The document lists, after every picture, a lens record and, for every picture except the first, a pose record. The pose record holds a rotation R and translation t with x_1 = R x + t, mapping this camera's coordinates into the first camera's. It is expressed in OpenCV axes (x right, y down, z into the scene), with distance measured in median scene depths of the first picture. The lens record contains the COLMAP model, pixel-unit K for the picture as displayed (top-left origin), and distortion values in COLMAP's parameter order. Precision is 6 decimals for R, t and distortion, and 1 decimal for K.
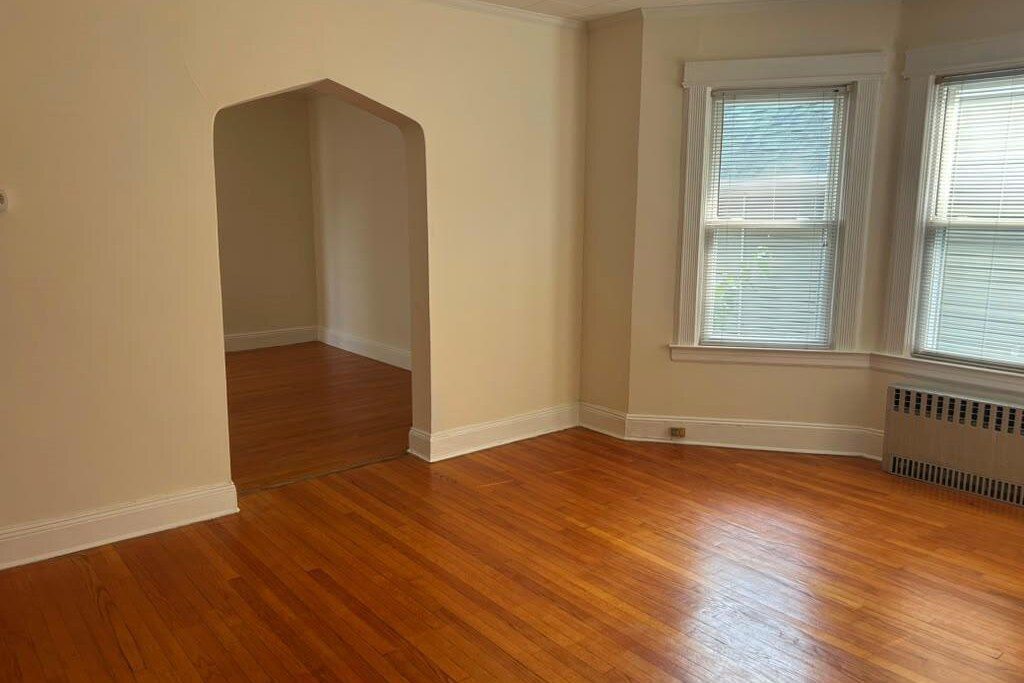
lens RADIAL K [[762.3, 0, 509.4], [0, 762.3, 339.1], [0, 0, 1]] dist [0.043029, -0.039494]
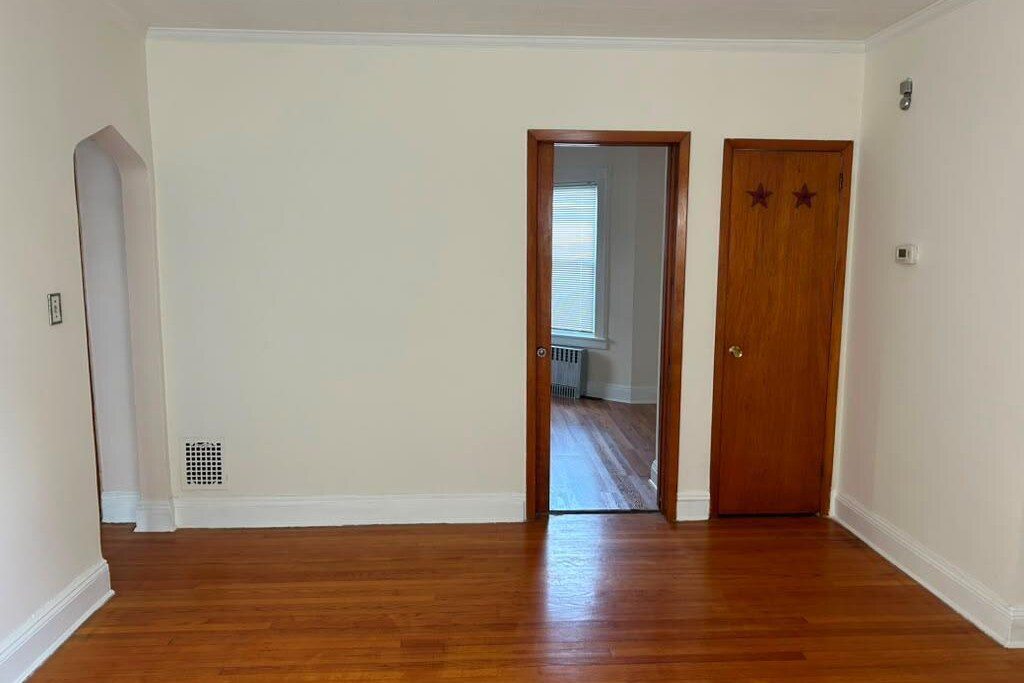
lens RADIAL K [[762.3, 0, 510.5], [0, 762.3, 351.1], [0, 0, 1]] dist [0.043029, -0.039494]
pose [[-0.584967, 0.103690, -0.804401, 0.626388], [-0.140357, 0.963888, 0.226317, -0.199042], [0.798820, 0.245292, -0.549289, 1.098361]]
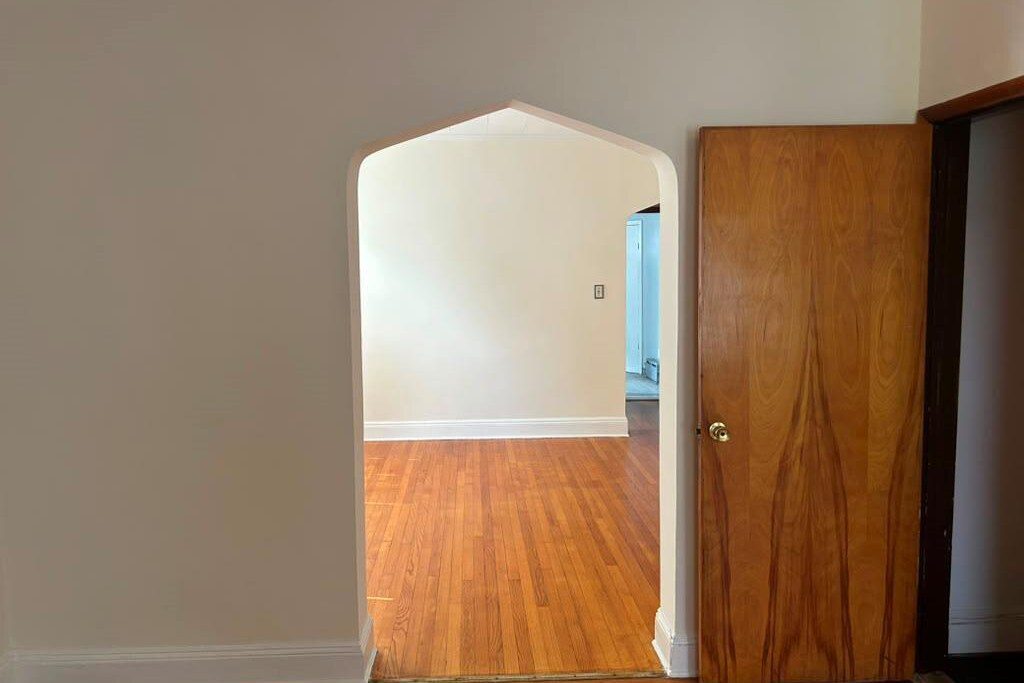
lens RADIAL K [[762.3, 0, 513.6], [0, 762.3, 337.5], [0, 0, 1]] dist [0.043029, -0.039494]
pose [[-0.812438, -0.049196, 0.580968, -0.799846], [0.108597, 0.966229, 0.233685, -0.345808], [-0.572844, 0.252947, -0.779659, 1.896562]]
